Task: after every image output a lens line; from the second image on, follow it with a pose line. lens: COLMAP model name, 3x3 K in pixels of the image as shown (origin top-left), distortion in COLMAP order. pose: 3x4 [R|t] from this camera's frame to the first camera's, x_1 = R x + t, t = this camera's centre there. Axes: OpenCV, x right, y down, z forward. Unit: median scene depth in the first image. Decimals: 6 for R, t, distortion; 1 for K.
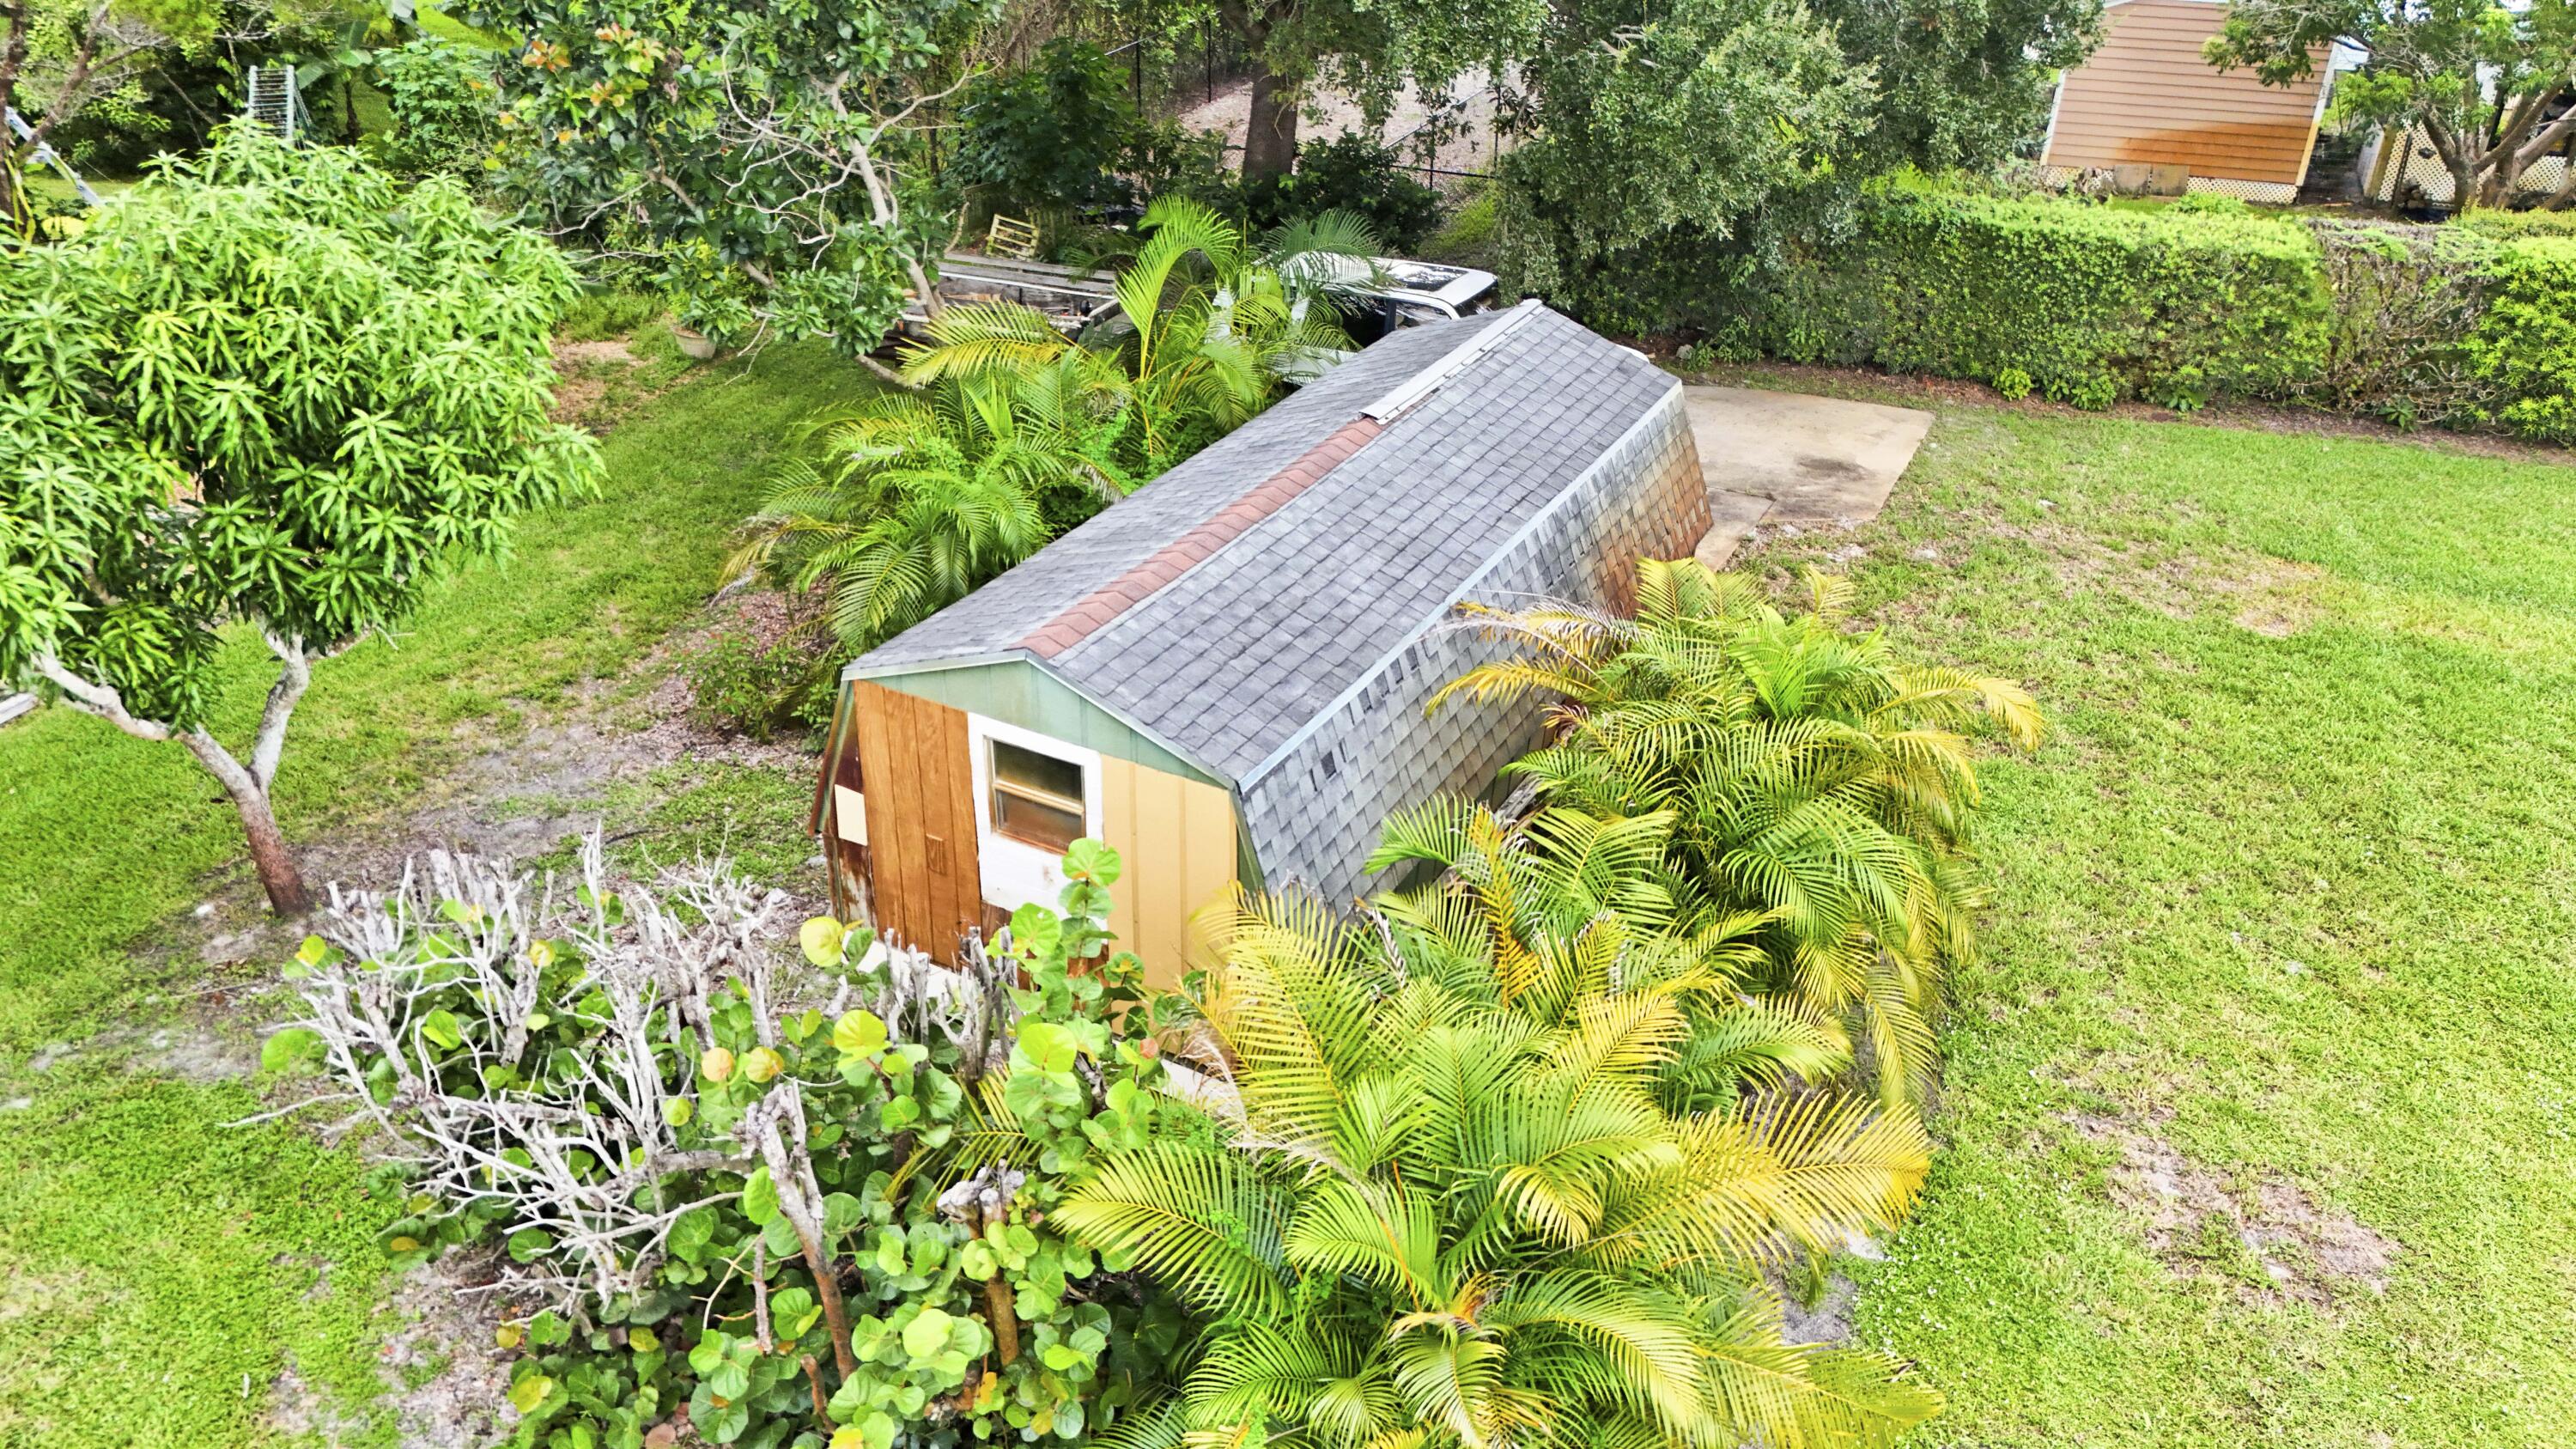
lens RADIAL K [[1845.5, 0, 1288.0], [0, 1845.5, 724.5], [0, 0, 1]] dist [-0.000420, -0.002457]
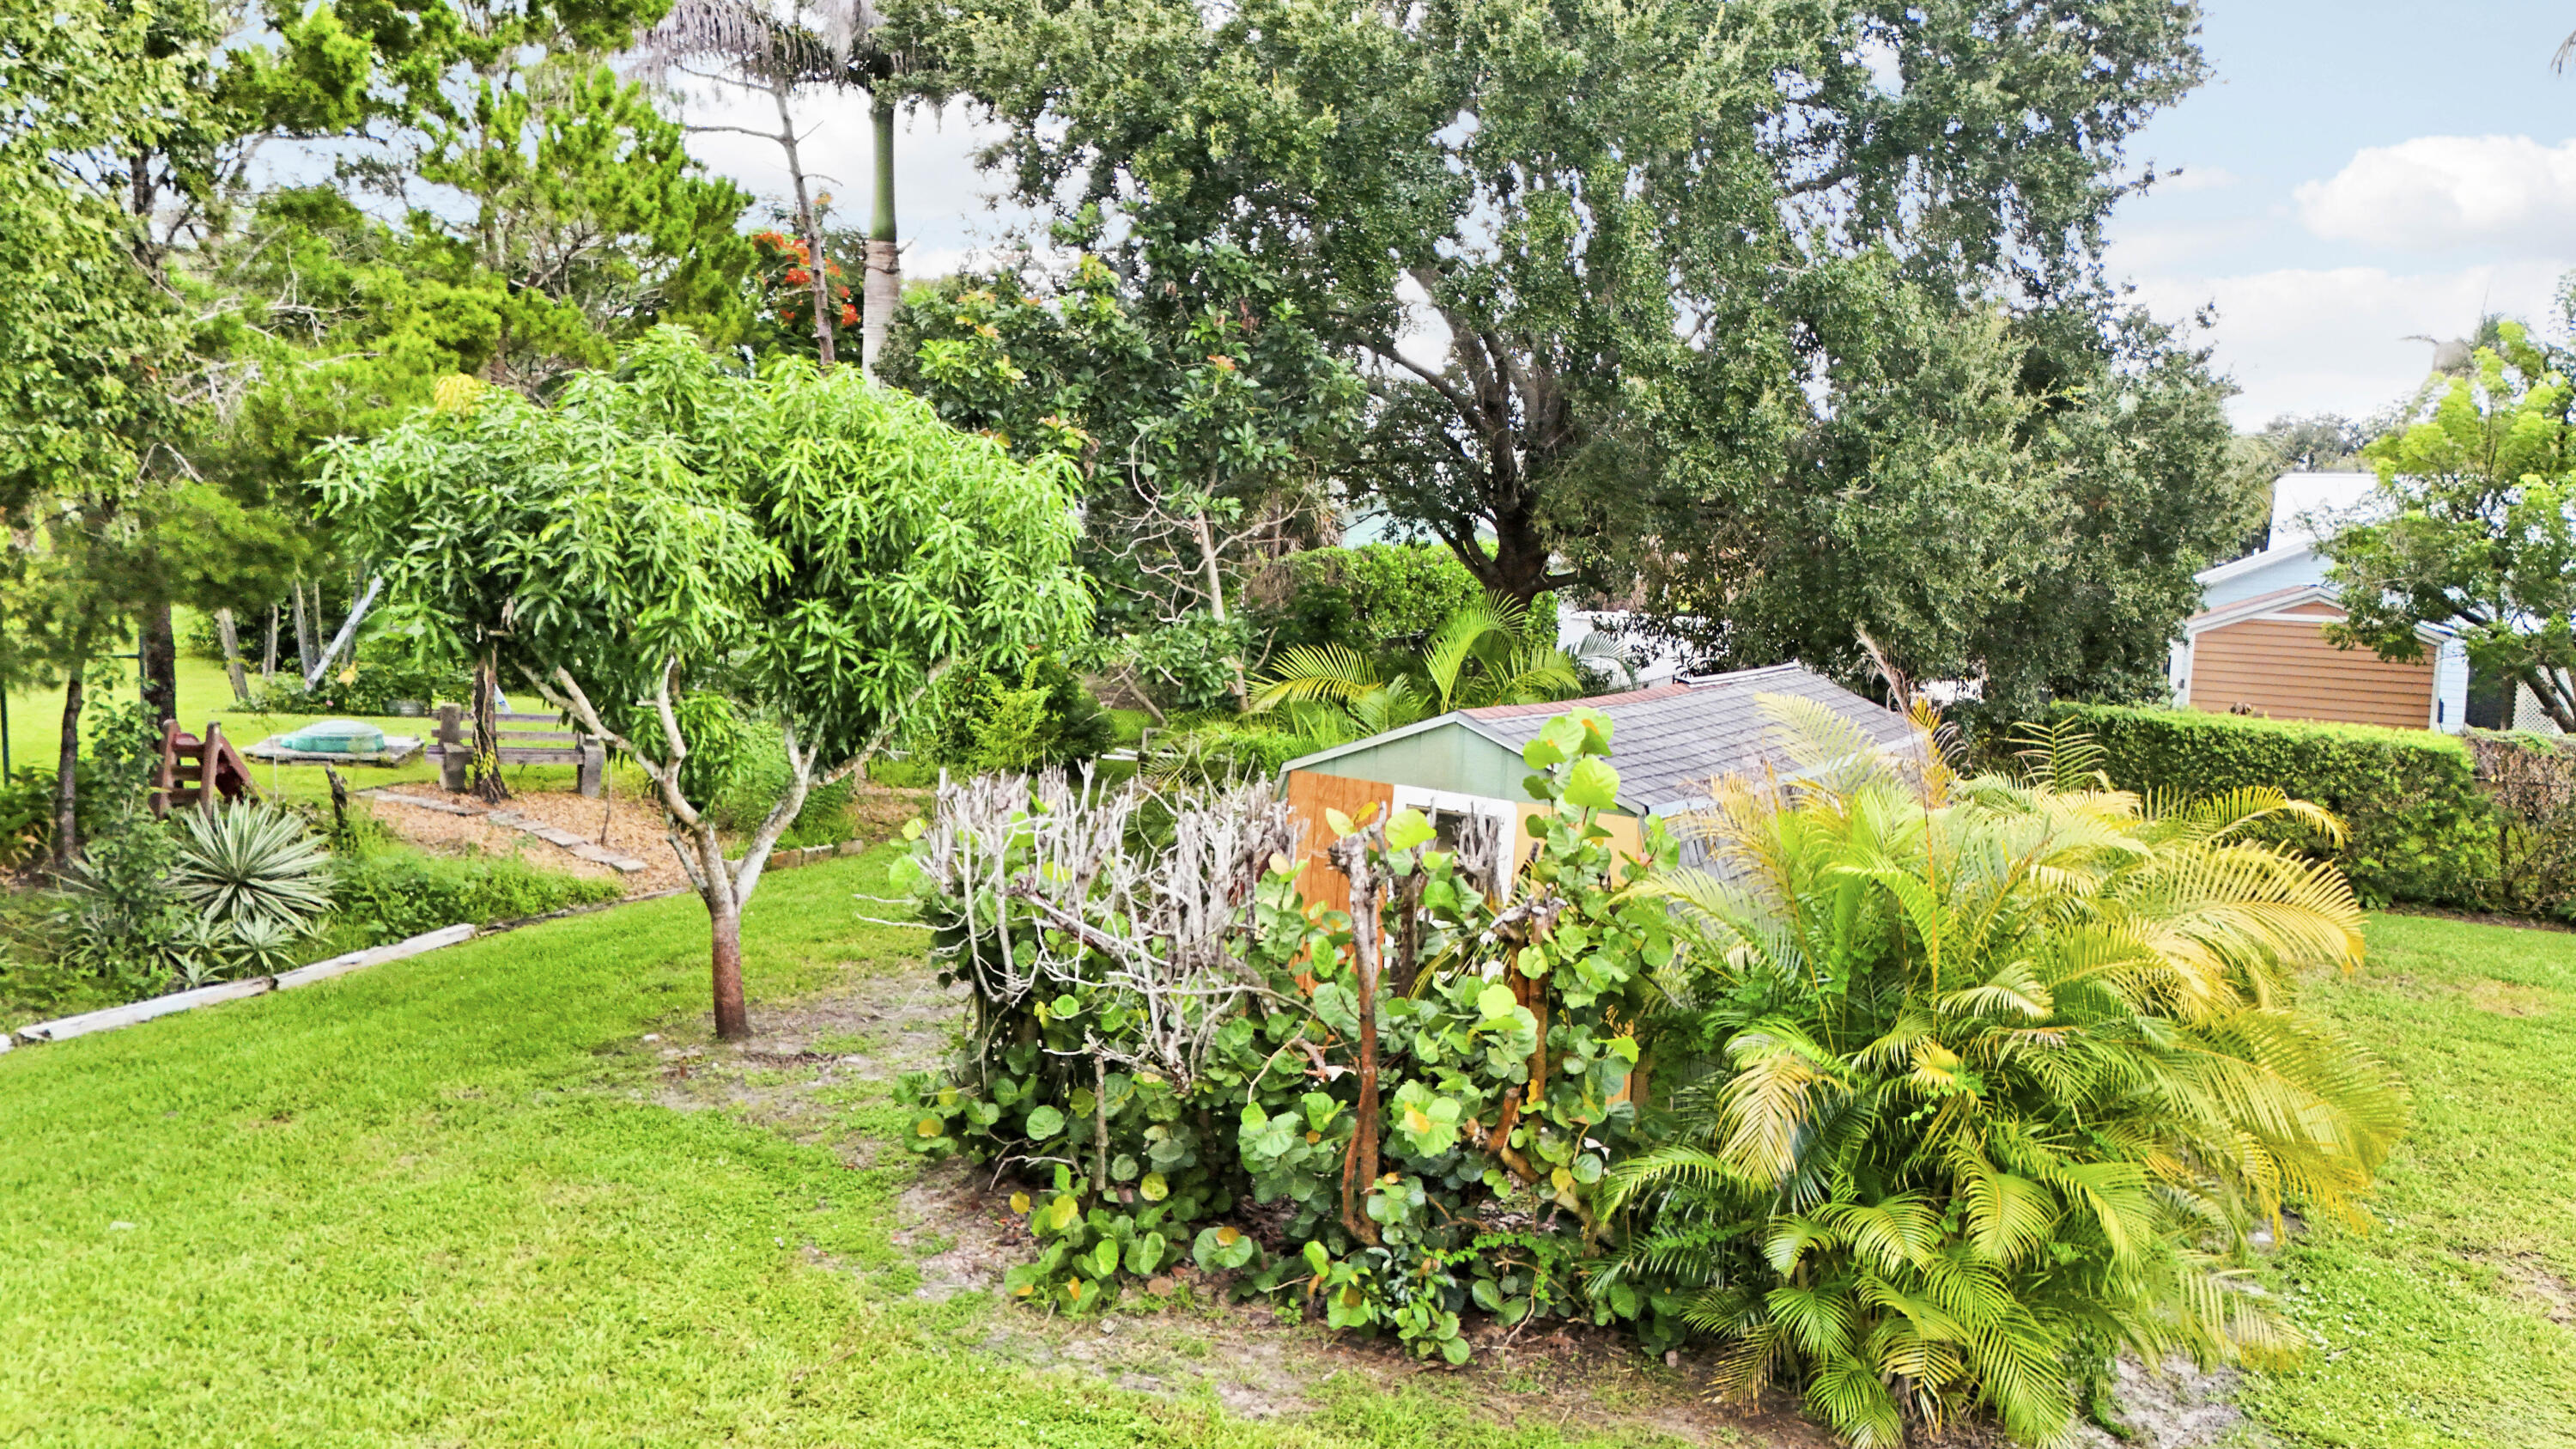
lens RADIAL K [[1867.9, 0, 1288.0], [0, 1867.9, 724.5], [0, 0, 1]] dist [0.056300, -0.091565]
pose [[0.998601, 0.024646, -0.046786, -0.092983], [-0.041726, 0.910754, -0.410835, 0.221386], [0.032485, 0.412213, 0.910508, -0.049674]]
